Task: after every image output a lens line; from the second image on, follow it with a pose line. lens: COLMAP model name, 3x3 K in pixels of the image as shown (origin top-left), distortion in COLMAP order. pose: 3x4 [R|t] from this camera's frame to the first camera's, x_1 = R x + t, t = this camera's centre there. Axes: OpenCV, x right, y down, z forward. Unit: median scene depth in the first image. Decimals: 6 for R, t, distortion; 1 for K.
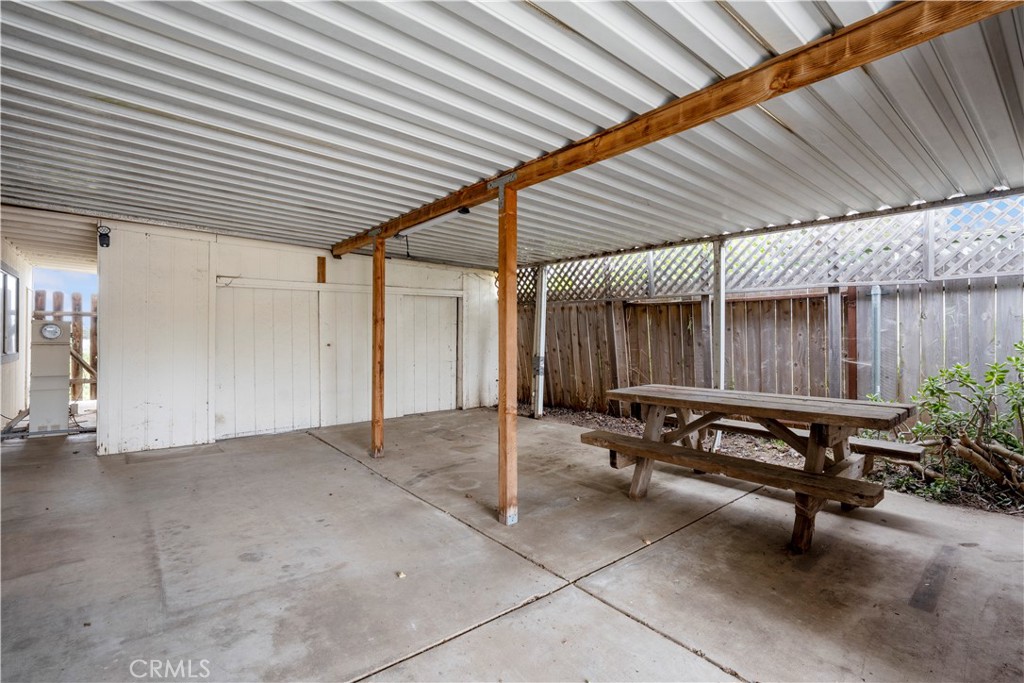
lens RADIAL K [[475.0, 0, 512.2], [0, 475.0, 340.7], [0, 0, 1]] dist [-0.003274, -0.000023]
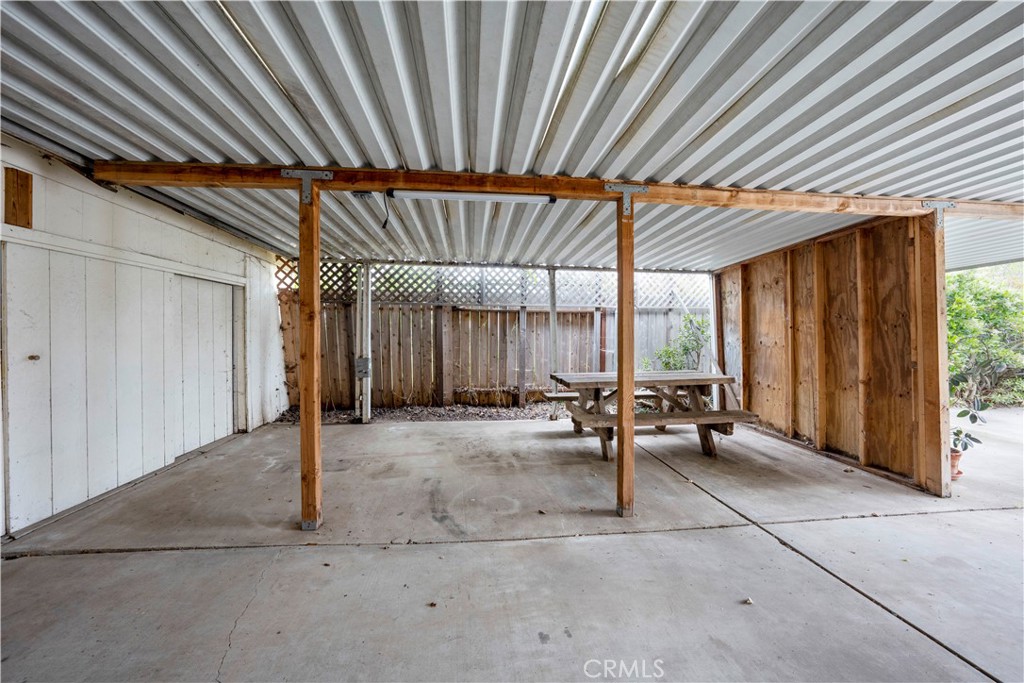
lens RADIAL K [[356.1, 0, 509.8], [0, 356.1, 335.8], [0, 0, 1]] dist [-0.018956, 0.000072]
pose [[0.552124, -0.003440, 0.833755, -0.529353], [0.010983, 0.999935, -0.003147, -0.008188], [-0.833690, 0.010895, 0.552126, 0.511495]]
